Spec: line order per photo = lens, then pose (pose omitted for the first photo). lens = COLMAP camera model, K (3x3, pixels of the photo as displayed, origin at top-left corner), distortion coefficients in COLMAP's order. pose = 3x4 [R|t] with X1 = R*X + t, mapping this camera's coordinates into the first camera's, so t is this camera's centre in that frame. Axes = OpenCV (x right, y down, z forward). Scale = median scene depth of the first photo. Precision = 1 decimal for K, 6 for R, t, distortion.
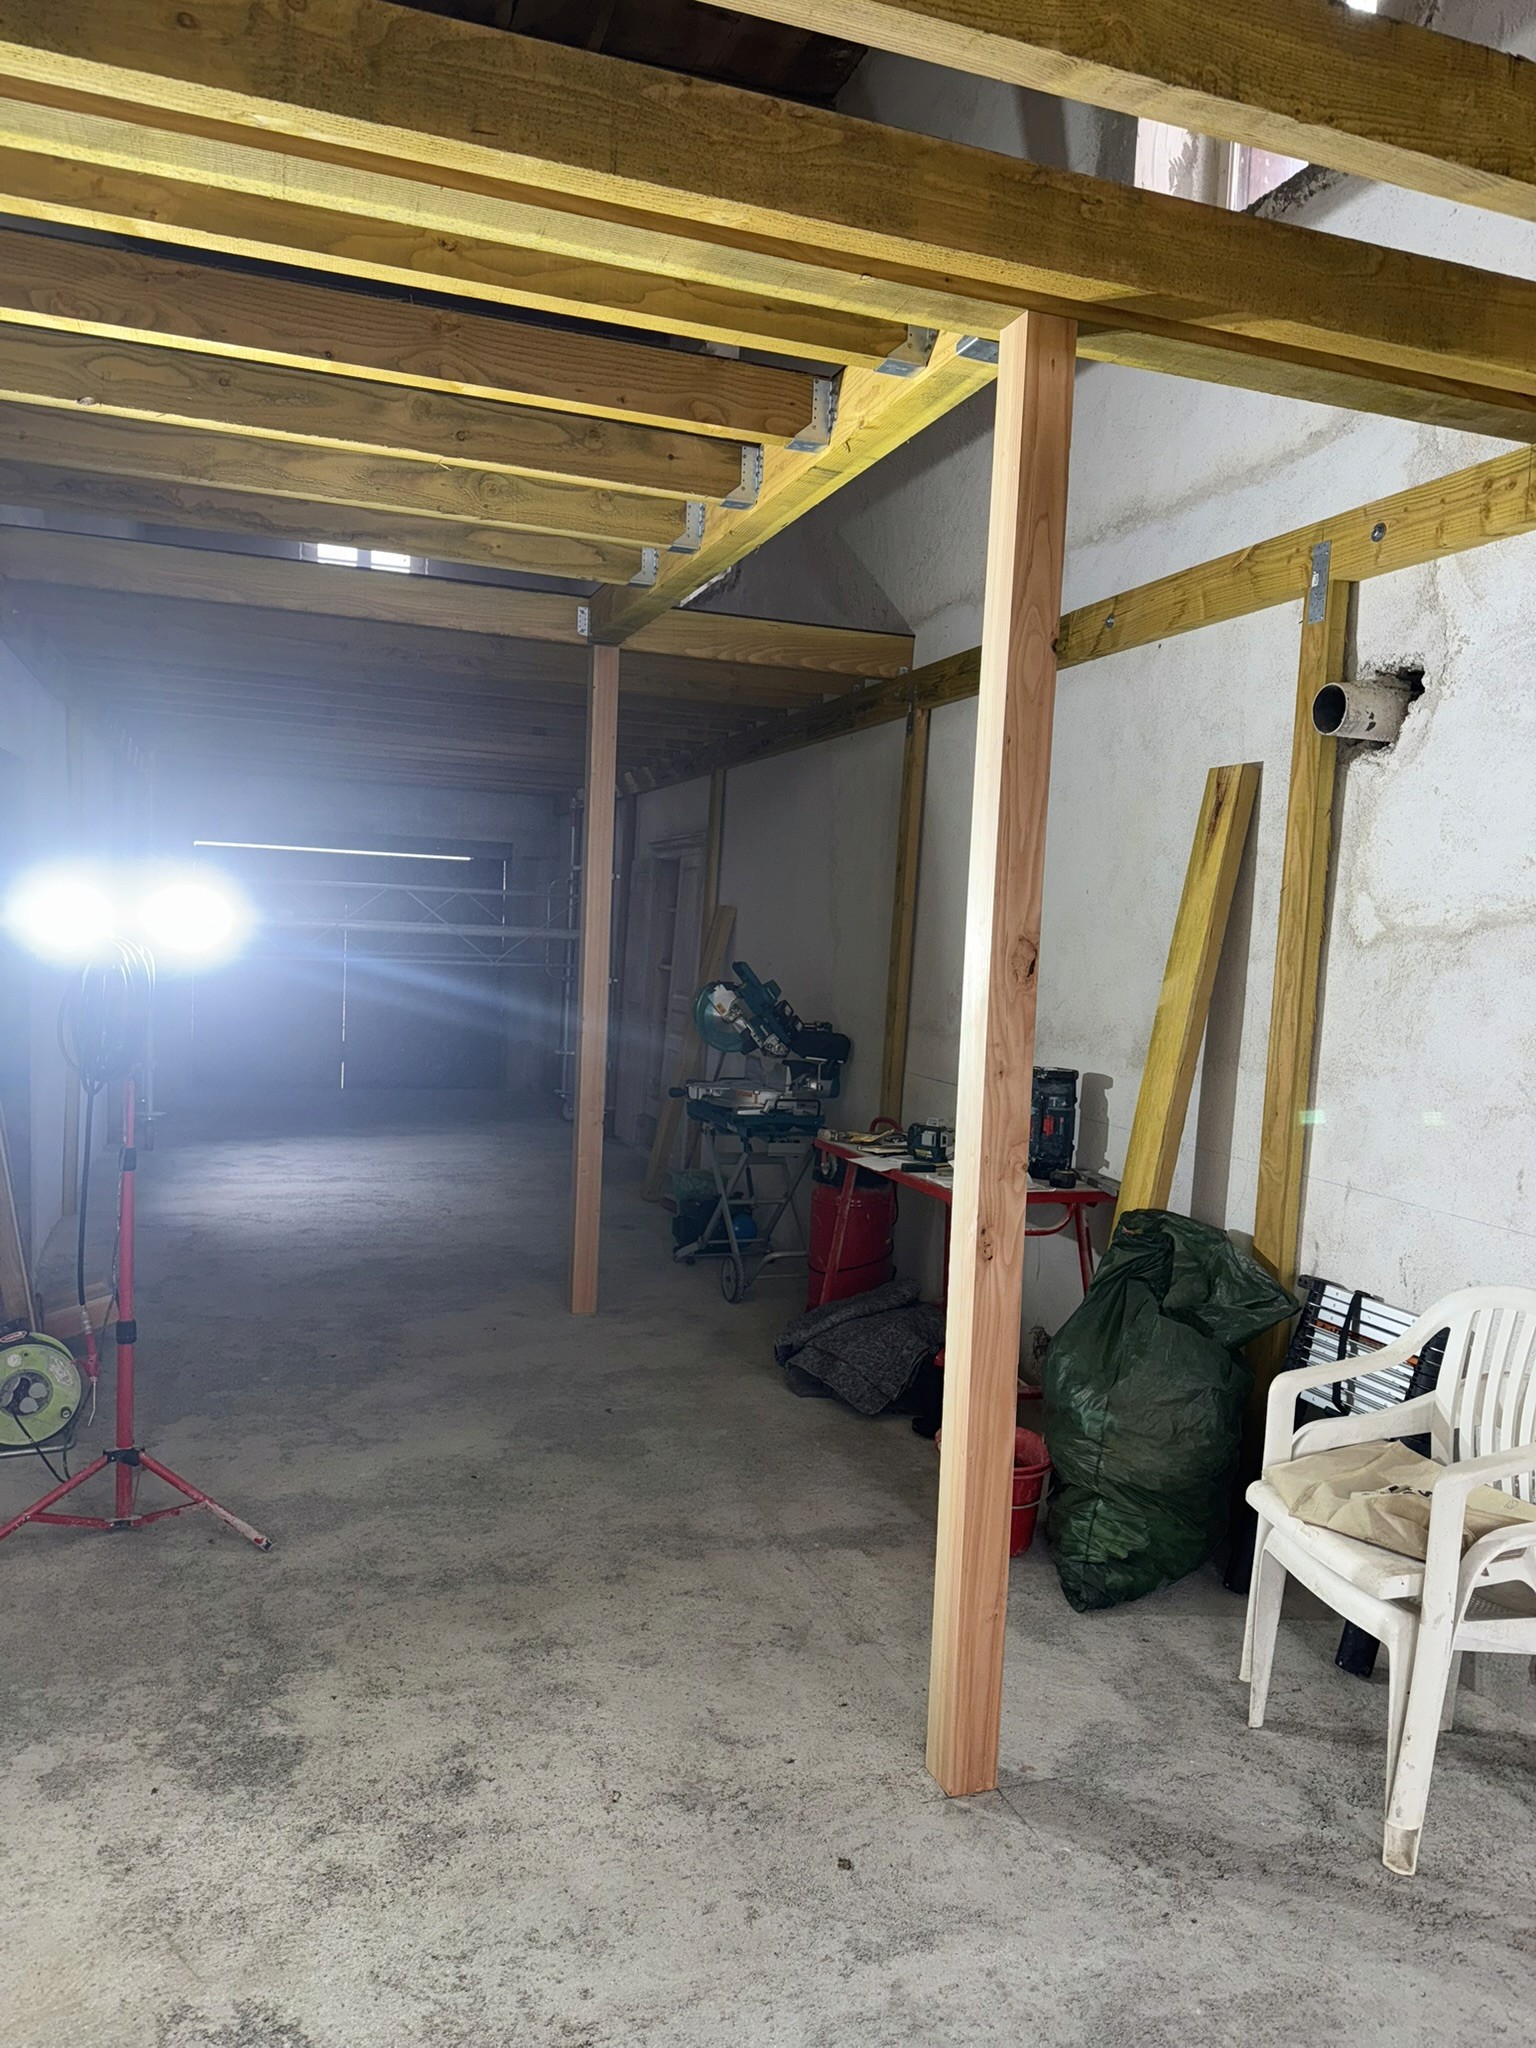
lens RADIAL K [[1396.3, 0, 760.1], [0, 1396.3, 1030.9], [0, 0, 1]] dist [0.063306, -0.089638]
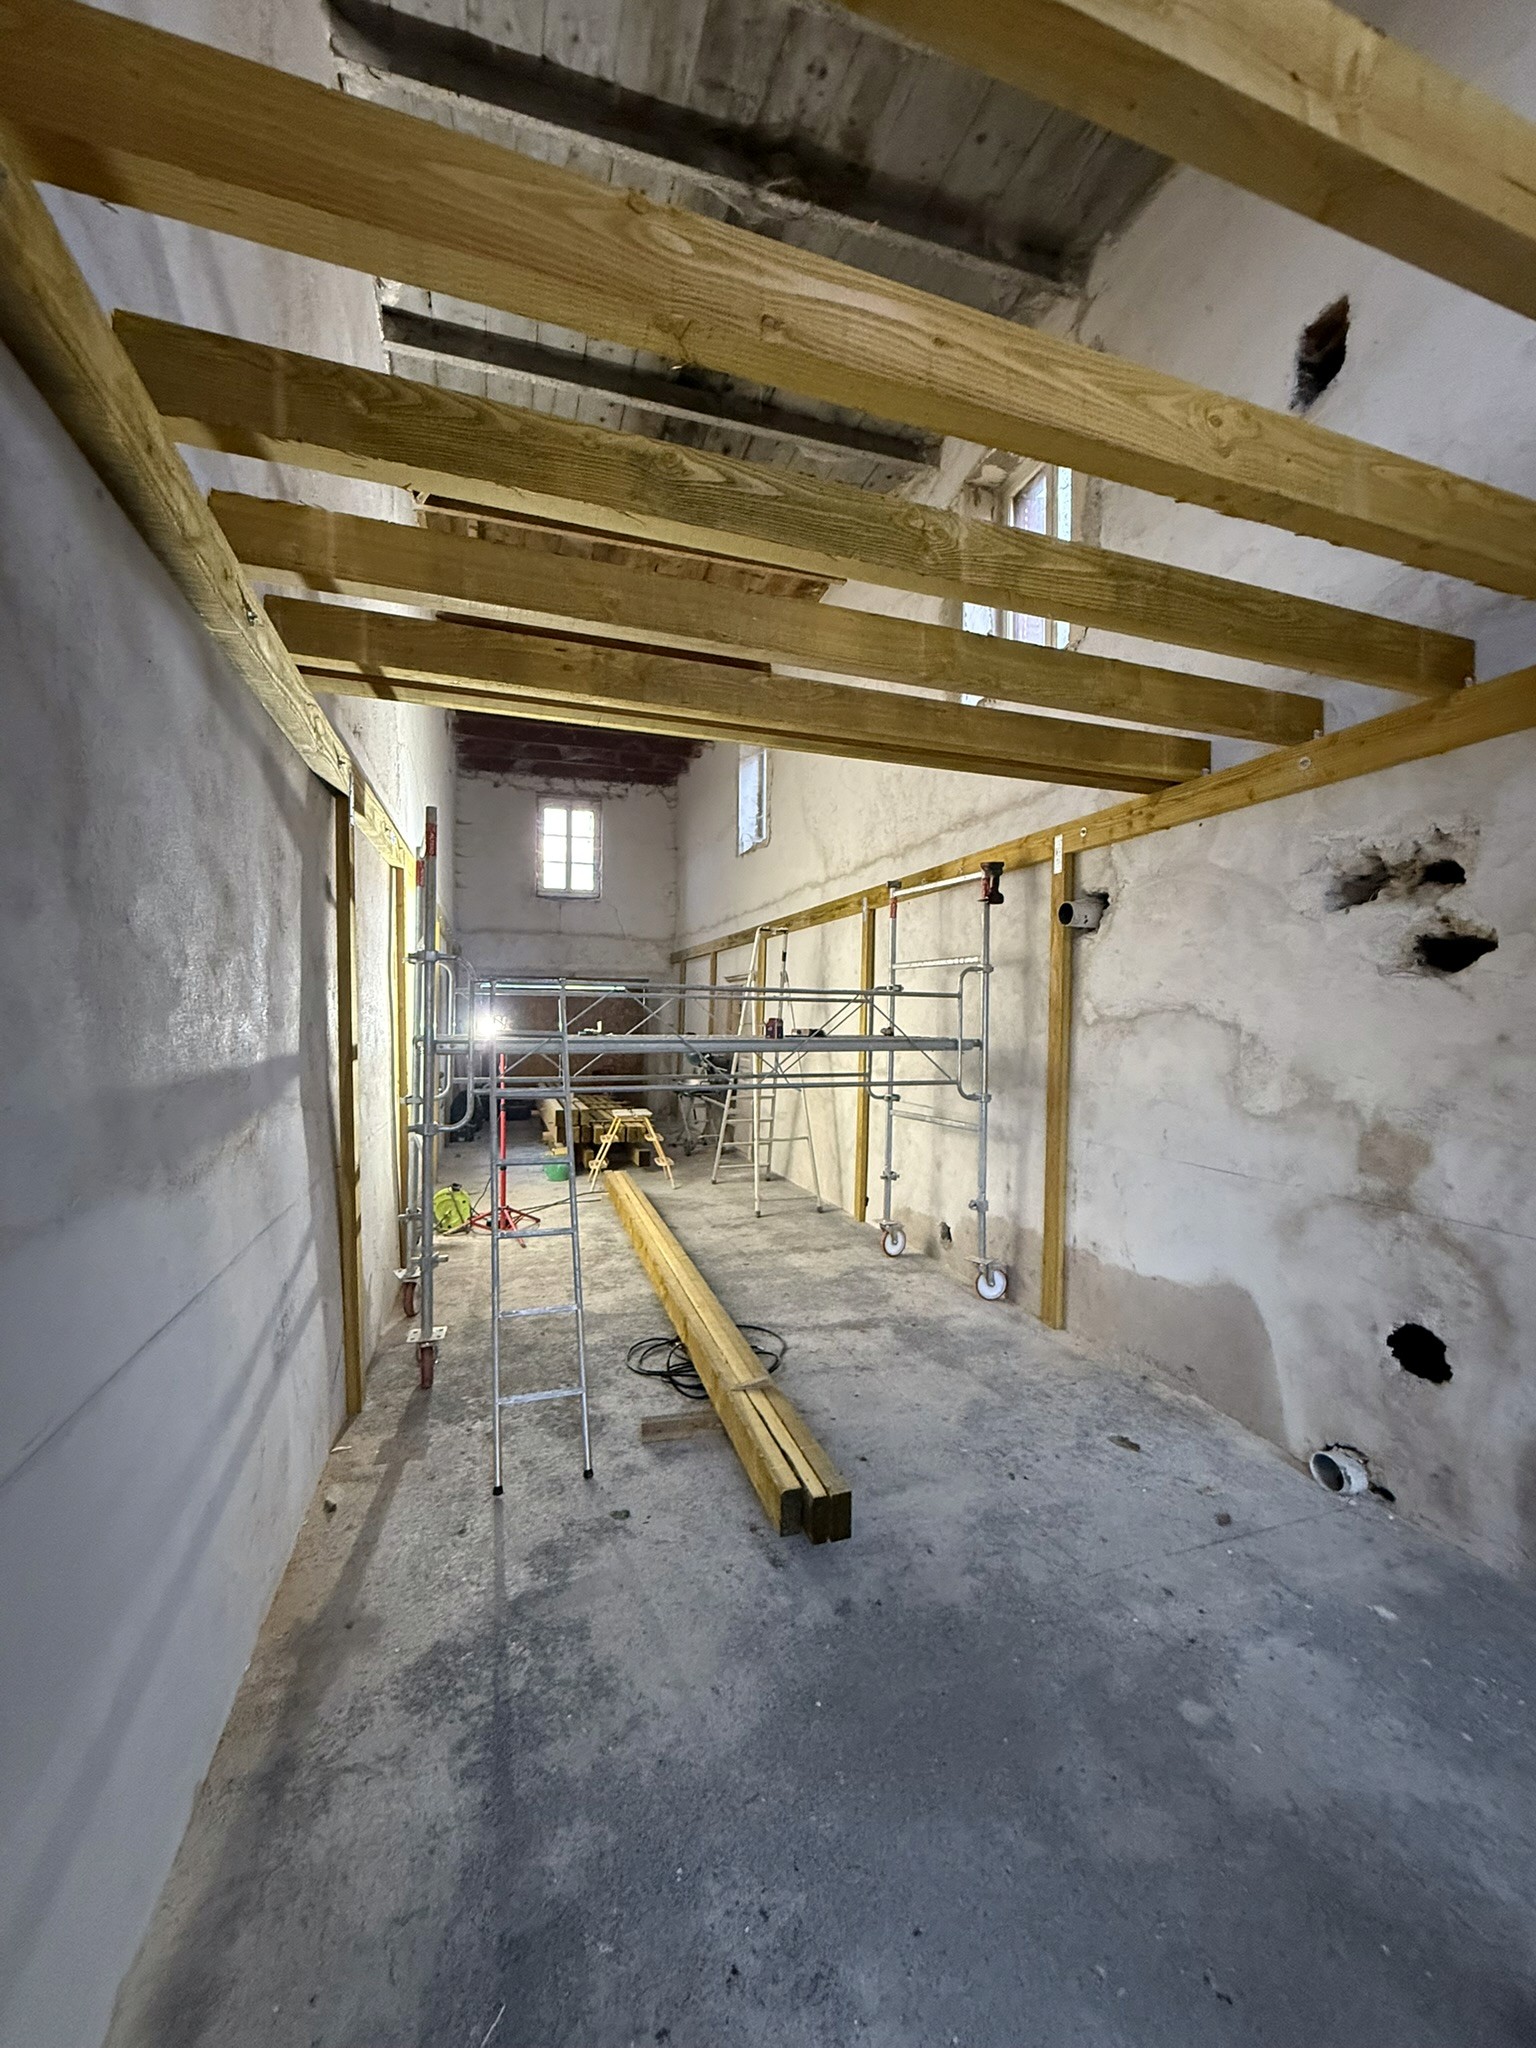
lens RADIAL K [[821.3, 0, 768.0], [0, 821.3, 1024.0], [0, 0, 1]] dist [-0.000498, -0.000018]
pose [[0.999426, -0.033426, -0.005450, -0.042220], [0.032987, 0.997210, -0.066968, 0.003849], [0.007673, 0.066749, 0.997740, -0.225947]]
